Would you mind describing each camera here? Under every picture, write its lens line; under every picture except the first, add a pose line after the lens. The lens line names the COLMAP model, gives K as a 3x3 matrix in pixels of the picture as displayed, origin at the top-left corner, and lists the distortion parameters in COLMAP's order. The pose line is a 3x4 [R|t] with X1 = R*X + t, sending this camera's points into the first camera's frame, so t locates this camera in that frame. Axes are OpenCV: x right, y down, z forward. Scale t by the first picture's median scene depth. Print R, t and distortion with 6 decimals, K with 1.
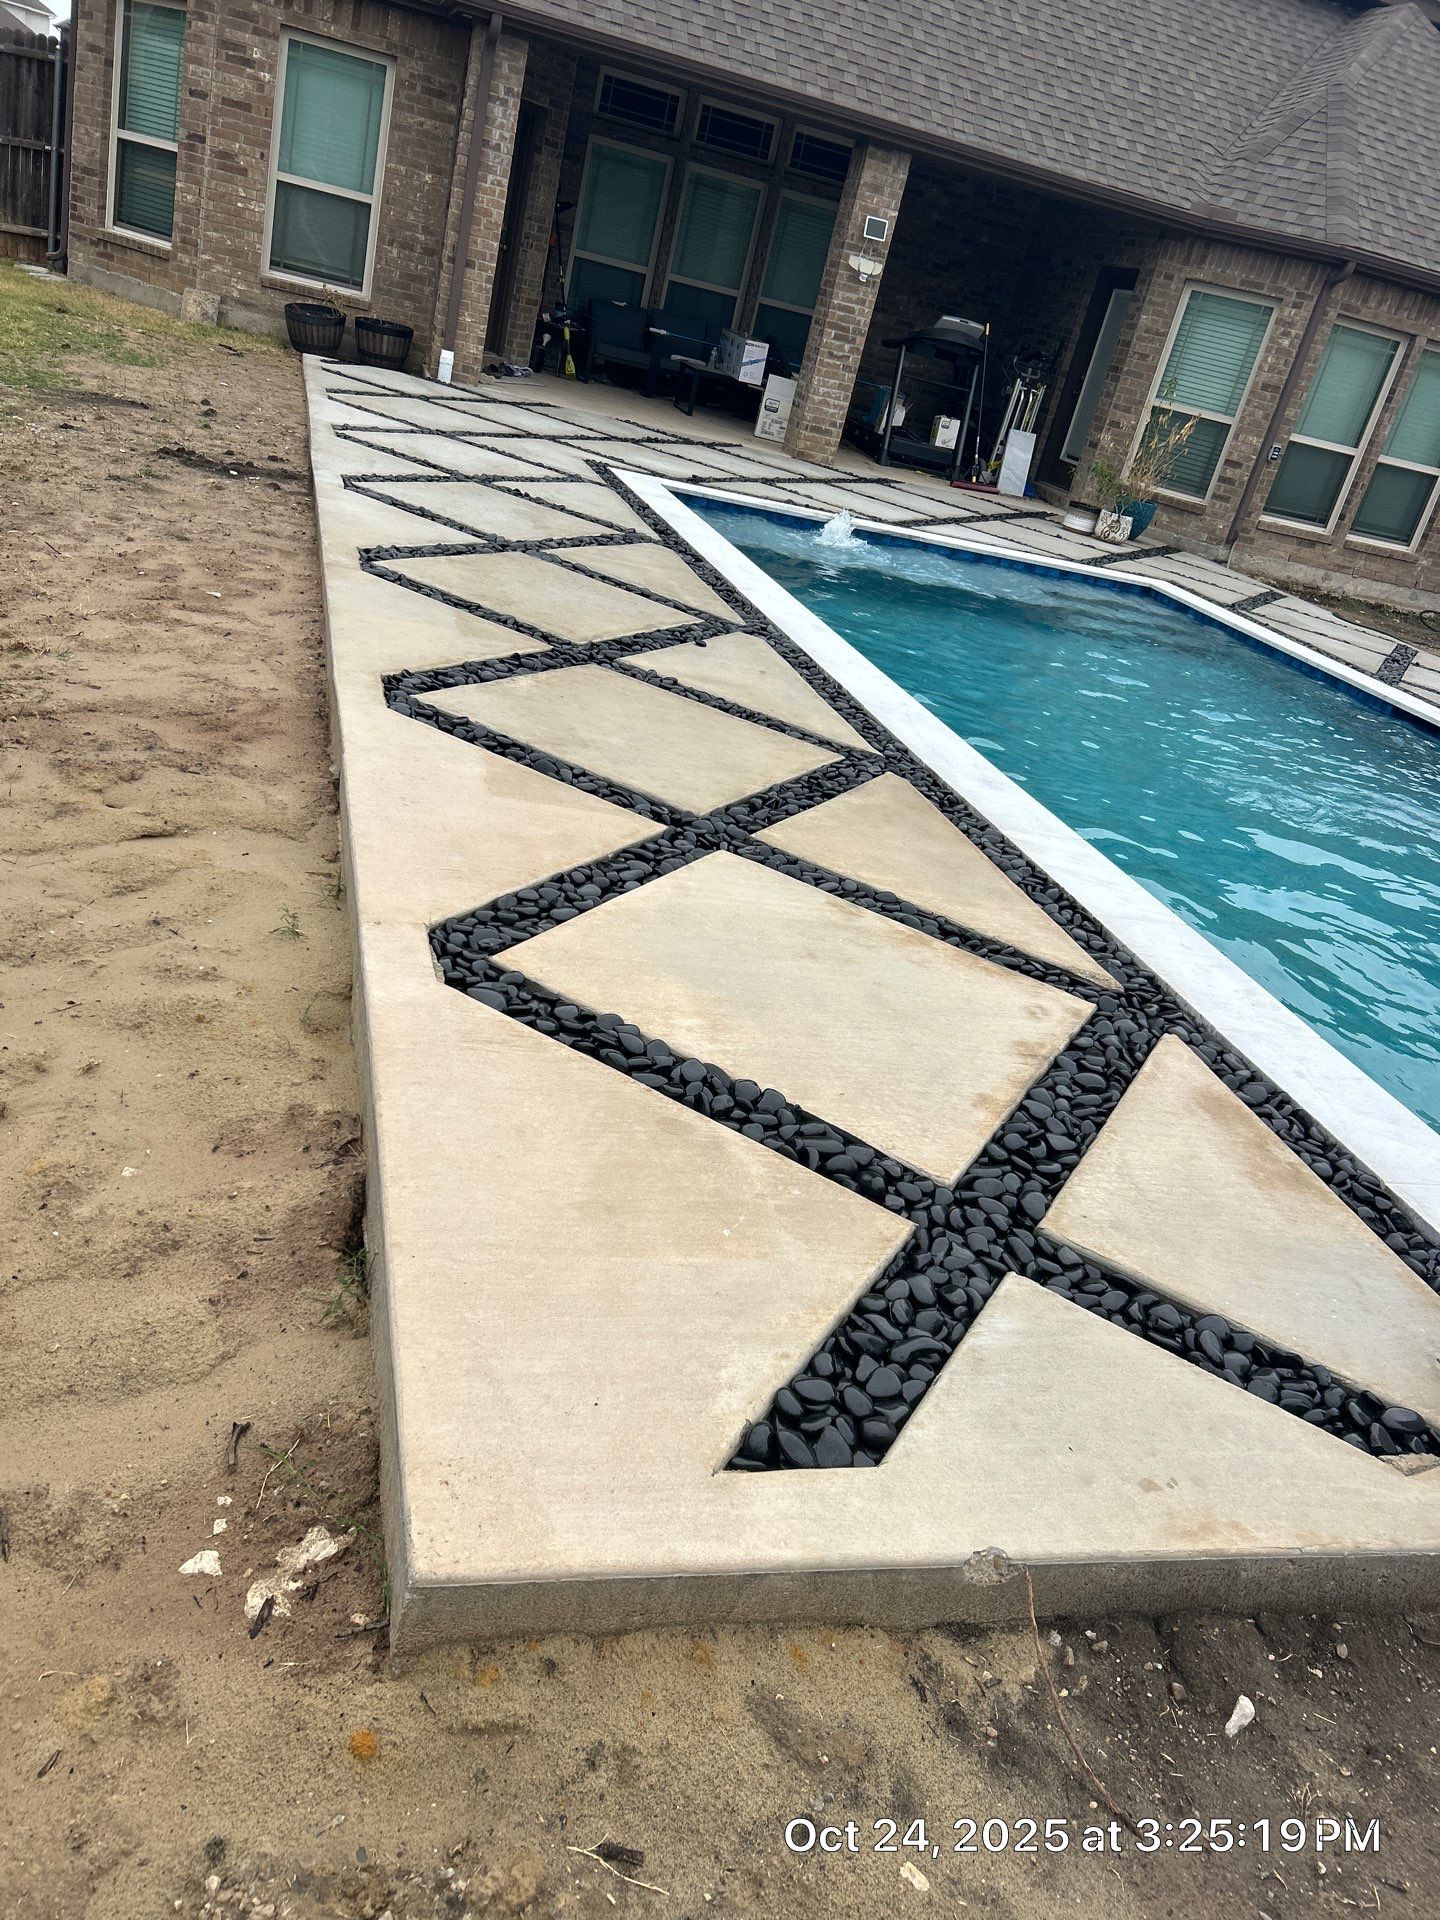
lens RADIAL K [[1474.3, 0, 720.0], [0, 1474.3, 960.0], [0, 0, 1]] dist [0.087051, -0.079411]
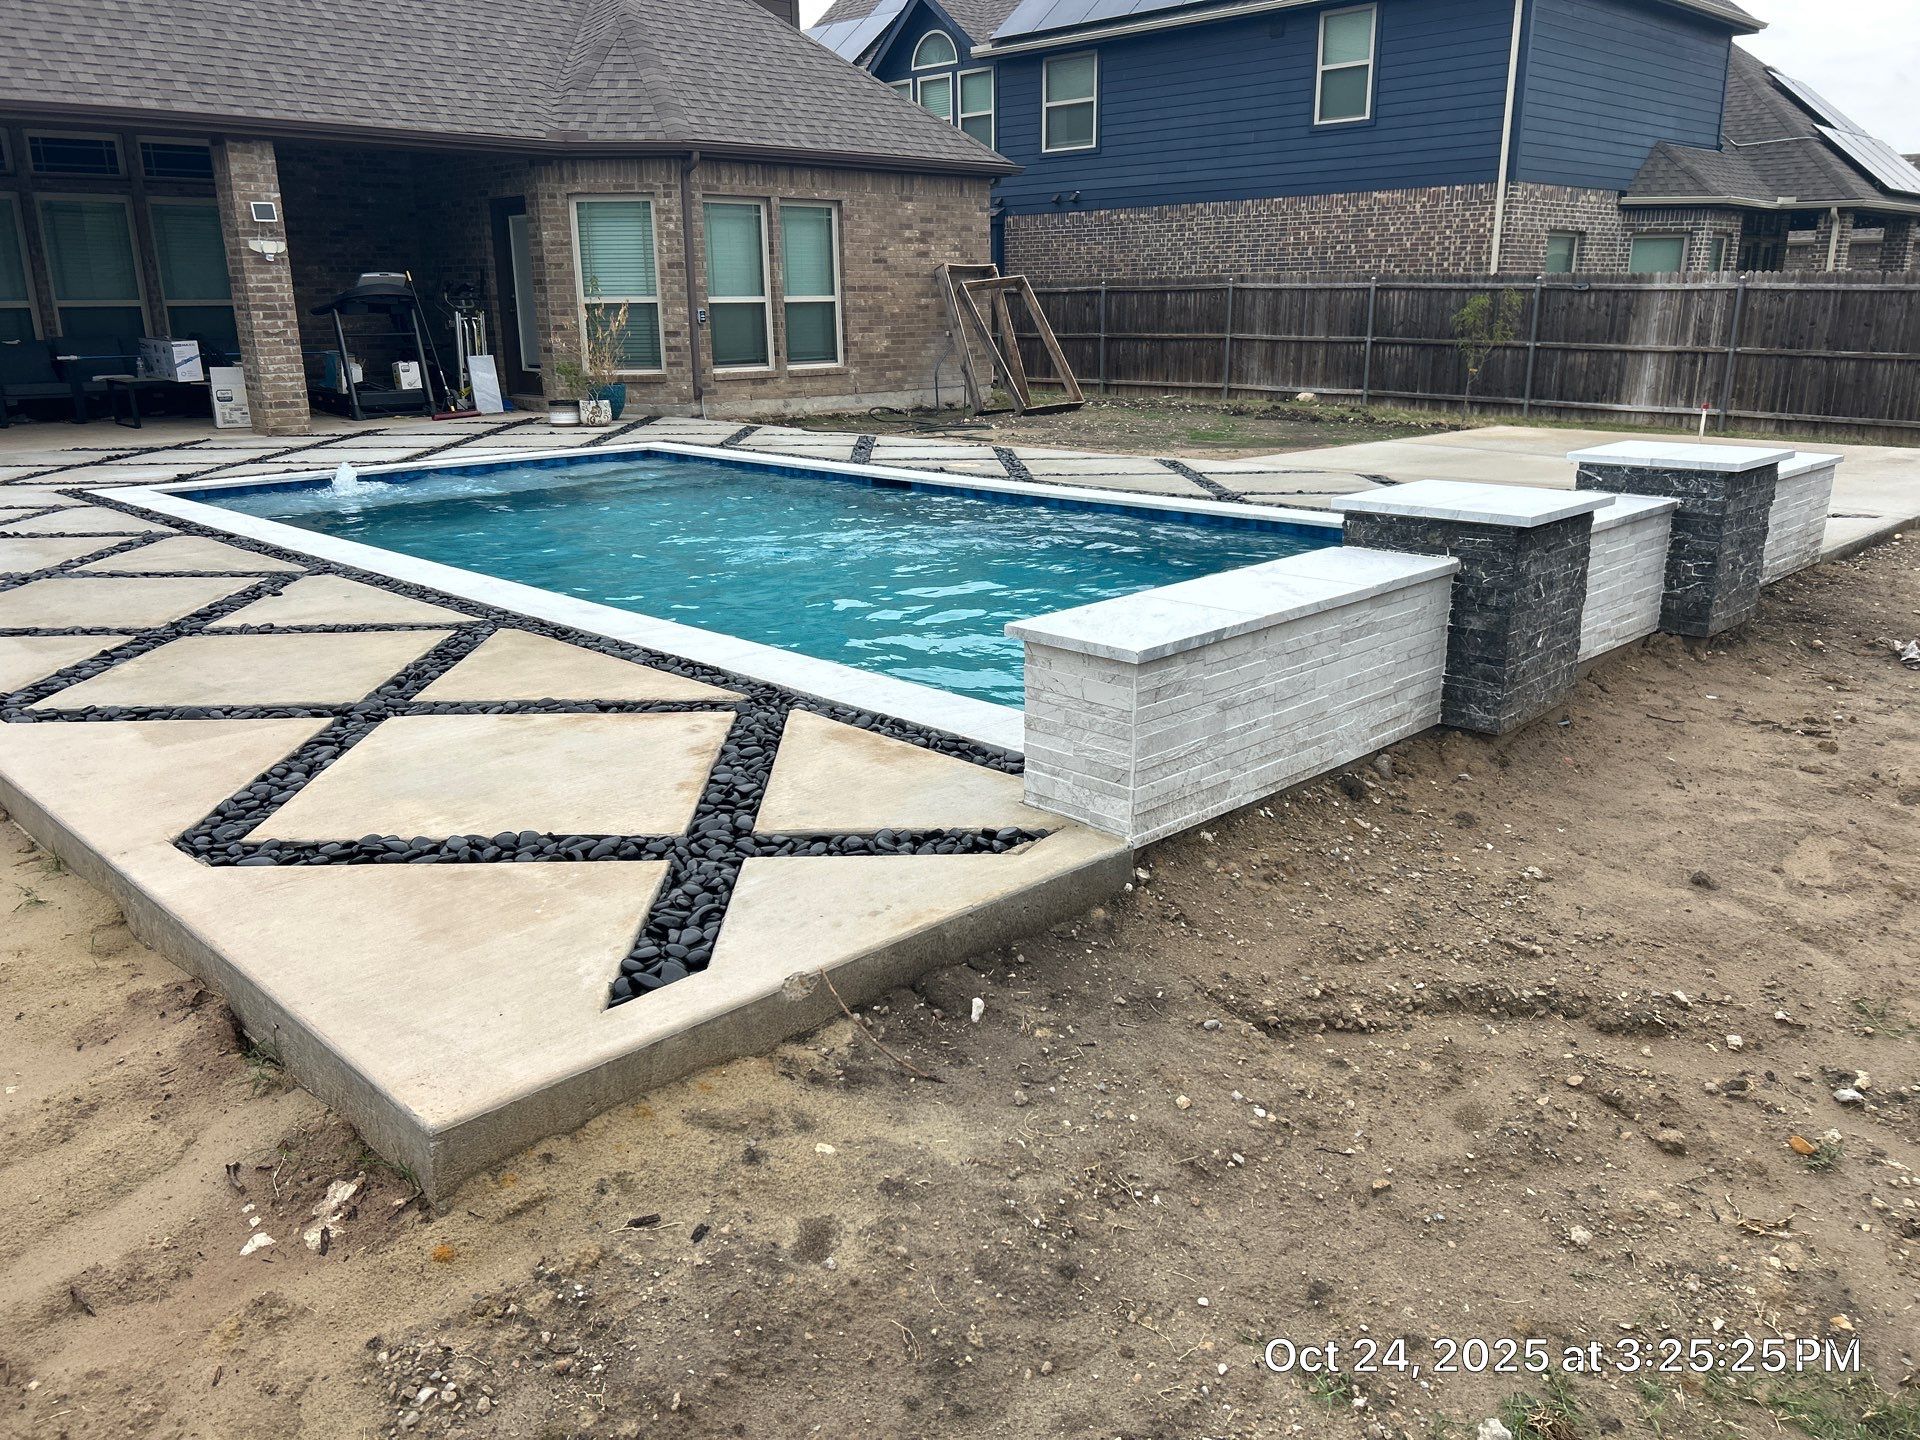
lens RADIAL K [[1437.4, 0, 960.0], [0, 1437.4, 720.0], [0, 0, 1]] dist [0.012650, 0.005651]
pose [[0.842127, -0.365251, 0.396753, -0.058040], [0.395926, 0.918269, 0.004988, 0.078697], [-0.366148, 0.152885, 0.917912, -0.156350]]
